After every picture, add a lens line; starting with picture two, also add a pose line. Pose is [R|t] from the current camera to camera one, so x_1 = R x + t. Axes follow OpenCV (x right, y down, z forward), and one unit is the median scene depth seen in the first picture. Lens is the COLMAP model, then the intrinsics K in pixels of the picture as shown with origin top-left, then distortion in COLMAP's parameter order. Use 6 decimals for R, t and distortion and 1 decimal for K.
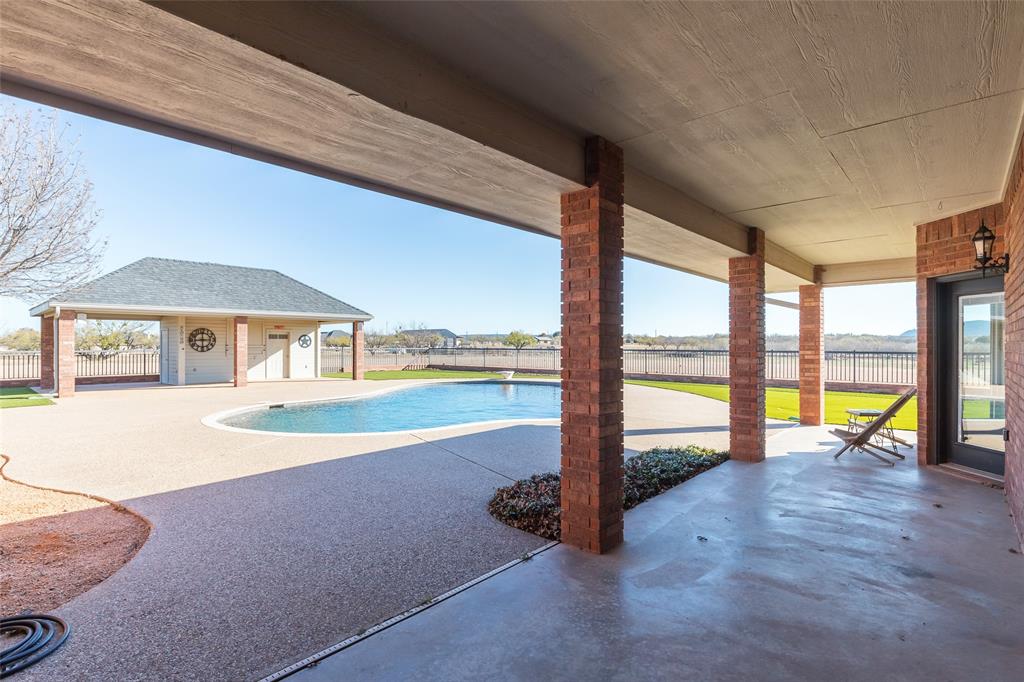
lens RADIAL K [[480.1, 0, 514.1], [0, 480.1, 344.2], [0, 0, 1]] dist [0.002719, -0.001858]
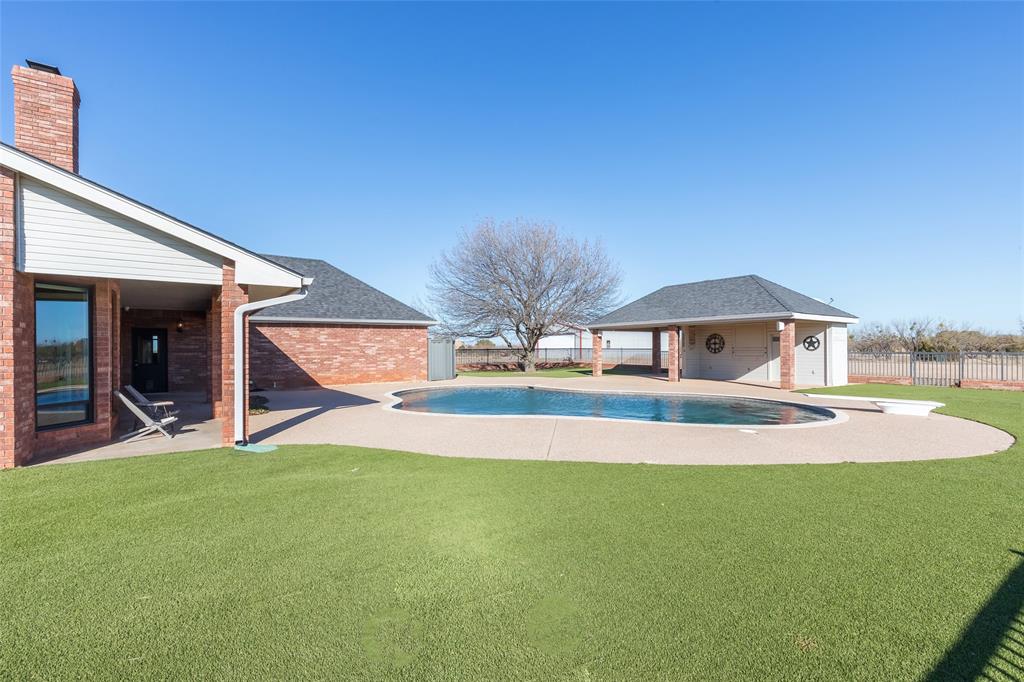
lens RADIAL K [[461.1, 0, 510.0], [0, 461.1, 344.8], [0, 0, 1]] dist [0.009602, -0.000172]
pose [[-0.179318, -0.003792, -0.983784, 0.580183], [0.005351, 0.999974, -0.004829, -0.002934], [0.983777, -0.006130, -0.179293, 0.700870]]
